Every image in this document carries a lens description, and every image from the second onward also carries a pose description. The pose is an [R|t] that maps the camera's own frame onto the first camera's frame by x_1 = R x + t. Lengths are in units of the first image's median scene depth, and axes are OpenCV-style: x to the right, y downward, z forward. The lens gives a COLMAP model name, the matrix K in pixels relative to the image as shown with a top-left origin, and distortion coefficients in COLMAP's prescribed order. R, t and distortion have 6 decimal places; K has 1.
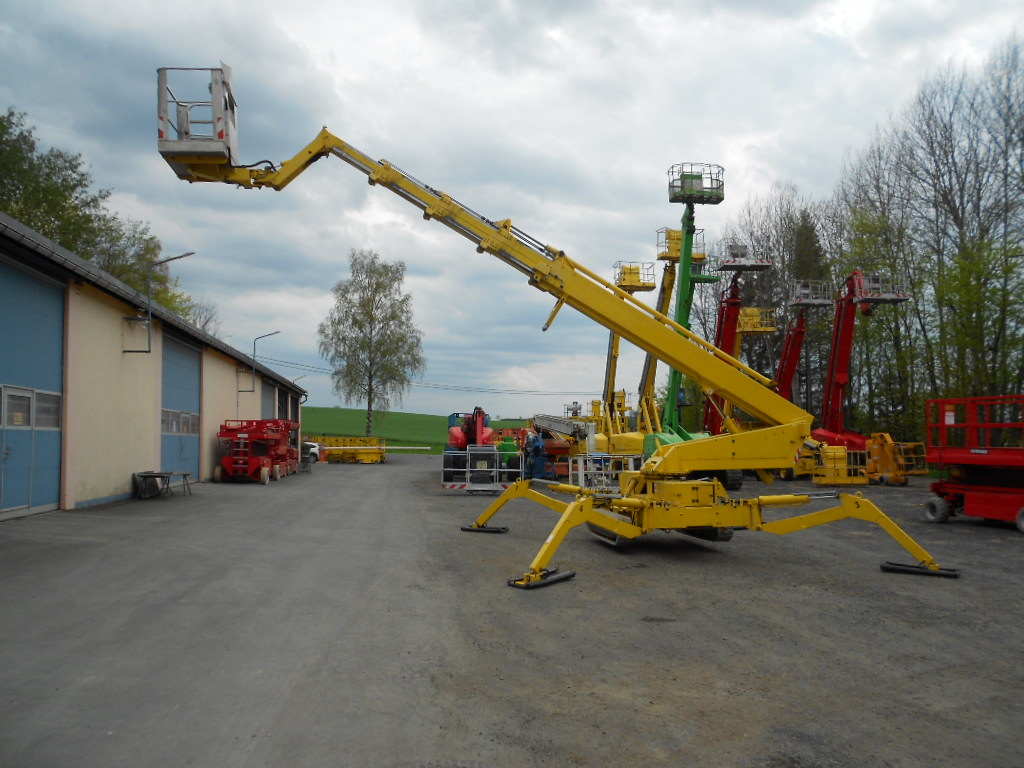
lens RADIAL K [[798.0, 0, 526.9], [0, 798.0, 384.2], [0, 0, 1]] dist [-0.001366, -0.000996]
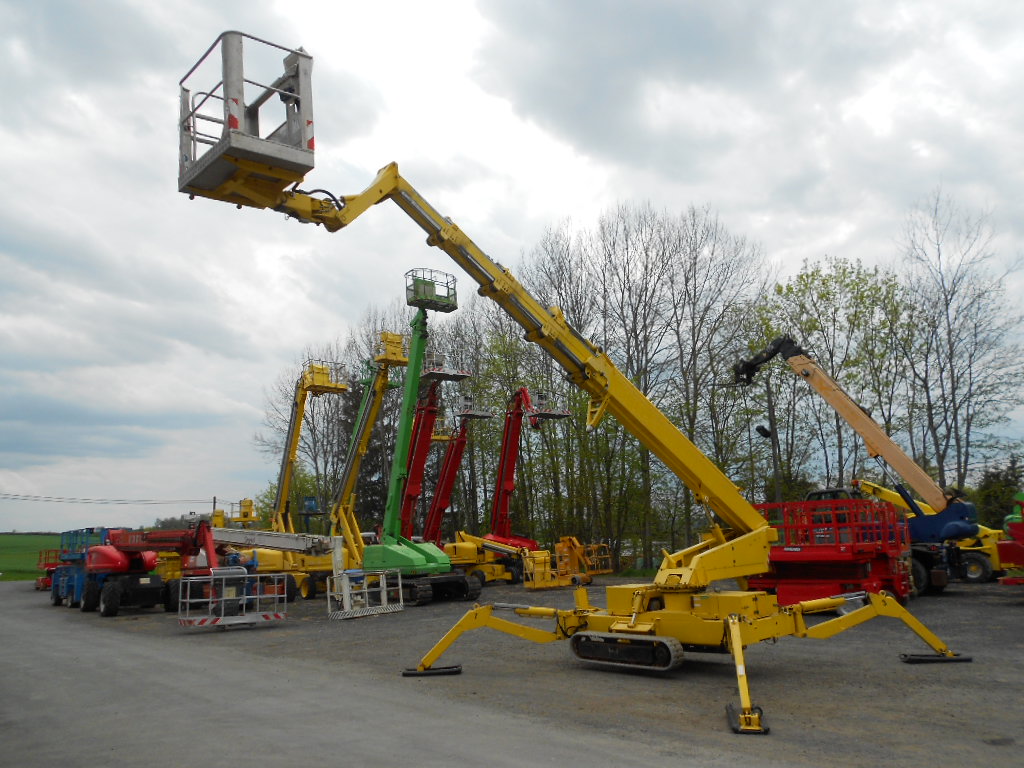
lens RADIAL K [[795.1, 0, 510.5], [0, 795.1, 400.4], [0, 0, 1]] dist [0.000146, -0.011469]
pose [[0.836687, 0.061359, 0.544234, -0.234616], [0.000456, 0.993626, -0.112727, -0.001475], [-0.547681, 0.094565, 0.831326, 0.128236]]
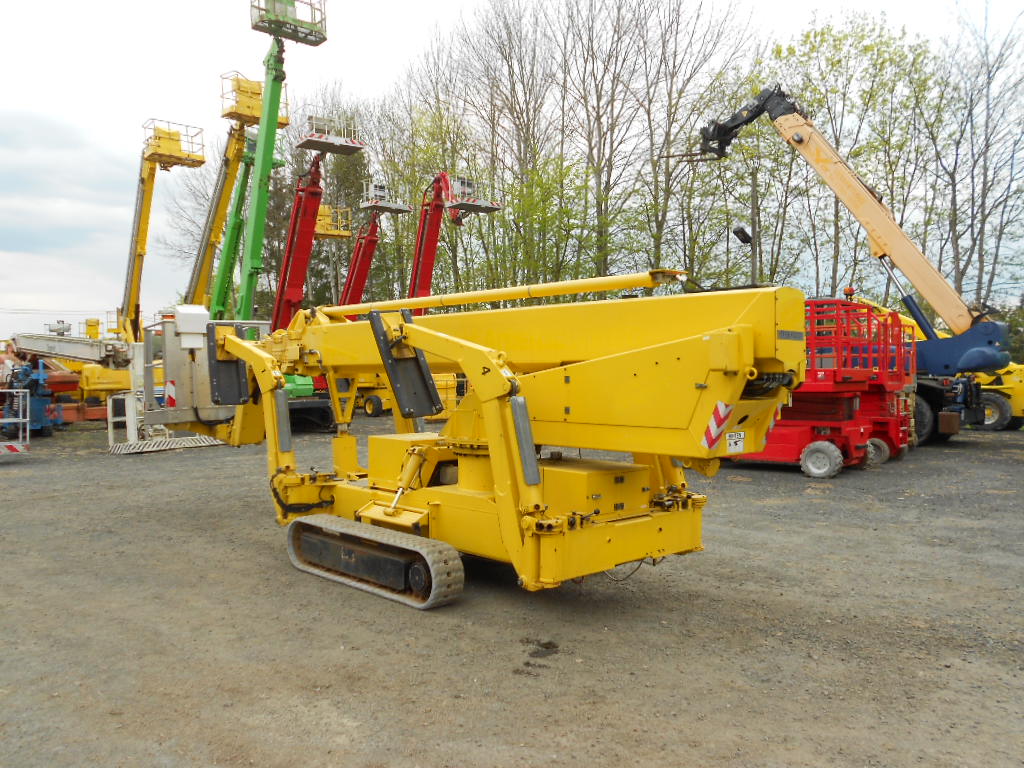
lens RADIAL K [[831.1, 0, 493.7], [0, 831.1, 384.7], [0, 0, 1]] dist [-0.049934, 0.005982]
pose [[0.836726, -0.016498, 0.547373, -0.043045], [-0.030155, 0.996642, 0.076134, 0.021606], [-0.546791, -0.080209, 0.833418, 0.252591]]
